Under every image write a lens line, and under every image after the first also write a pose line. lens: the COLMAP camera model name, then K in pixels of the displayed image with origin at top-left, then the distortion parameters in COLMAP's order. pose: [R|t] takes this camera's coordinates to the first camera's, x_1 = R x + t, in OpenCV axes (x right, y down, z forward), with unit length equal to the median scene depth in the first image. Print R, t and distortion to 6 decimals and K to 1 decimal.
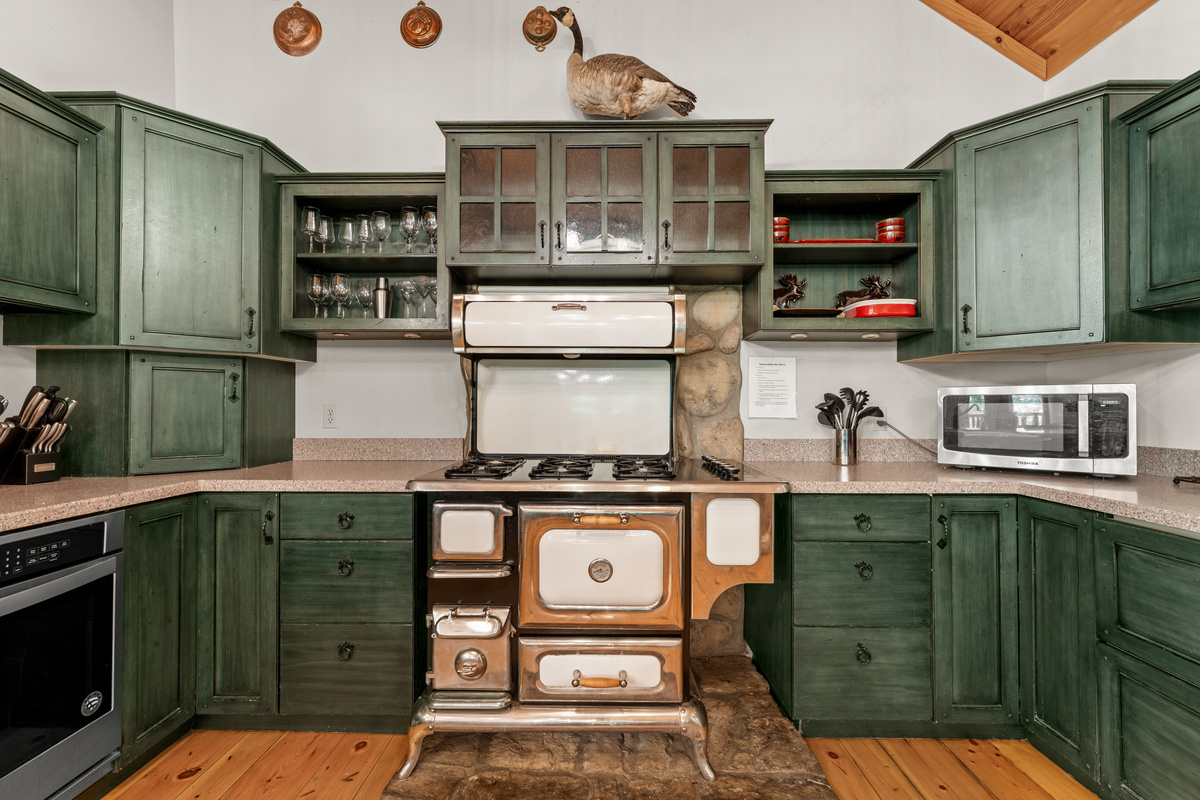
lens RADIAL K [[529.5, 0, 599.5], [0, 529.5, 402.5], [0, 0, 1]] dist [0.000903, -0.000528]
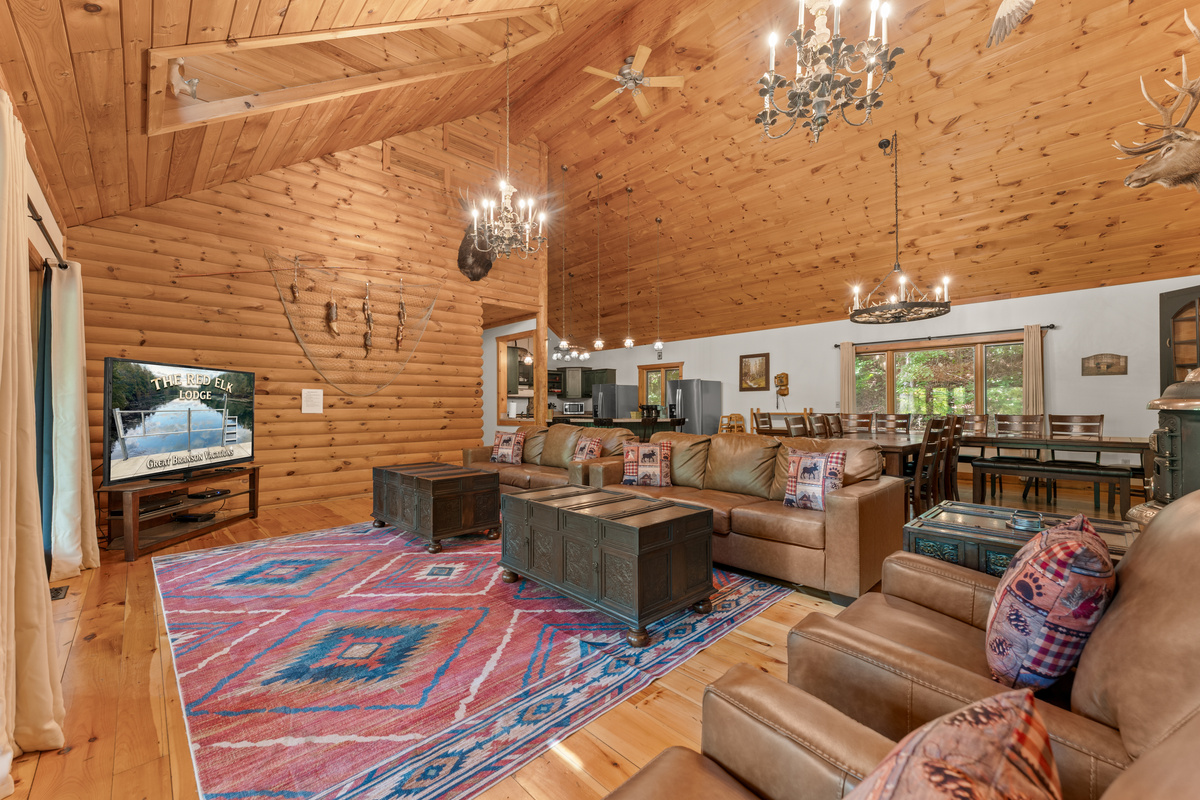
lens RADIAL K [[472.3, 0, 601.3], [0, 472.3, 402.4], [0, 0, 1]] dist [0.000715, -0.000192]
pose [[0.709132, 0.005887, 0.705051, -3.704350], [-0.001241, 0.999974, -0.007101, 0.007948], [-0.705074, 0.004161, 0.709121, -4.085215]]
